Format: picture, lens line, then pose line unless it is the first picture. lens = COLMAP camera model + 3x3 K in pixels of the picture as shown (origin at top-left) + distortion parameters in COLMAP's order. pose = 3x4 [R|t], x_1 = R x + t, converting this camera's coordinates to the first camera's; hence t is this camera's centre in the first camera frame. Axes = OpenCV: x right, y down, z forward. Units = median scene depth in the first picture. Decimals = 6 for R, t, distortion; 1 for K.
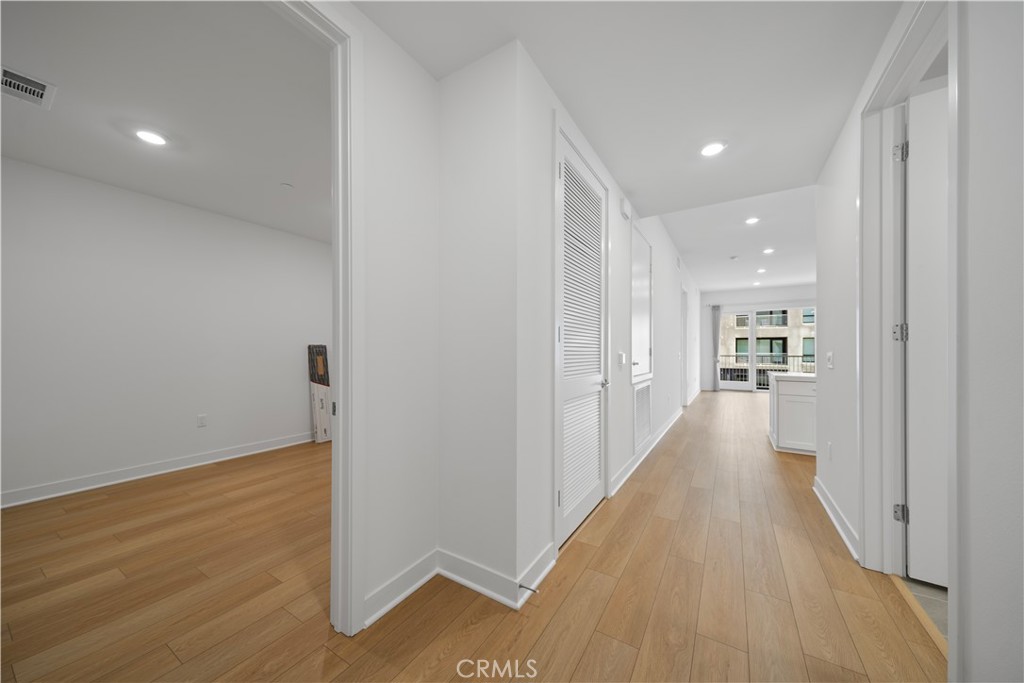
lens RADIAL K [[350.5, 0, 508.3], [0, 350.5, 352.3], [0, 0, 1]] dist [-0.003611, -0.000406]
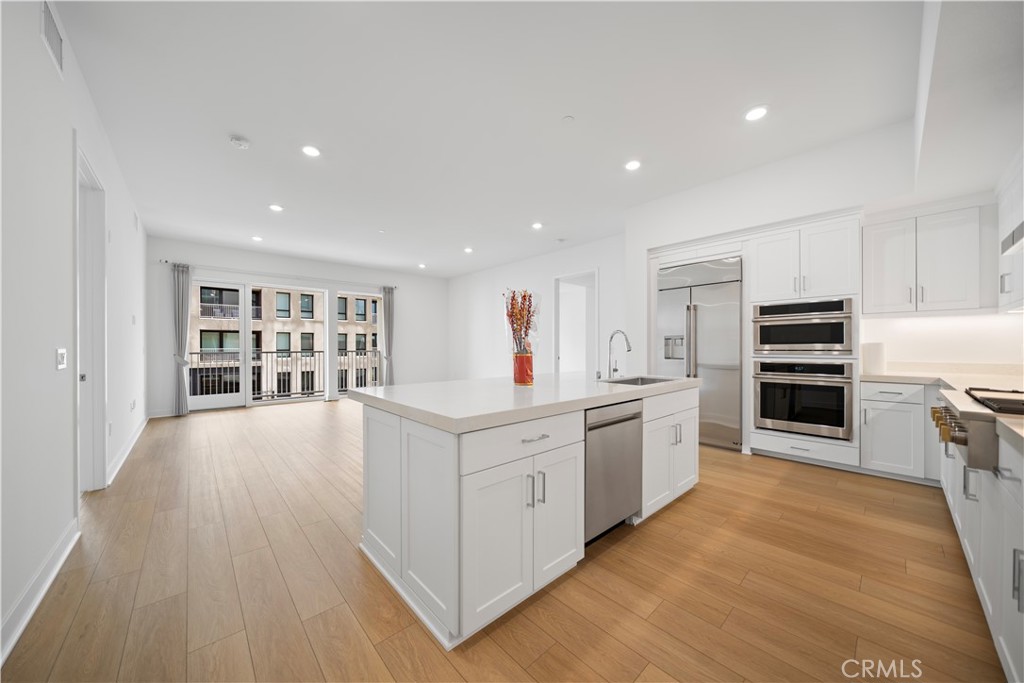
lens RADIAL K [[350.5, 0, 506.5], [0, 350.5, 347.4], [0, 0, 1]] dist [-0.003611, -0.000406]
pose [[0.261259, -0.001474, 0.965267, 0.076779], [0.002761, 0.999996, 0.000779, 0.000773], [-0.965265, 0.002462, 0.261262, 0.142165]]
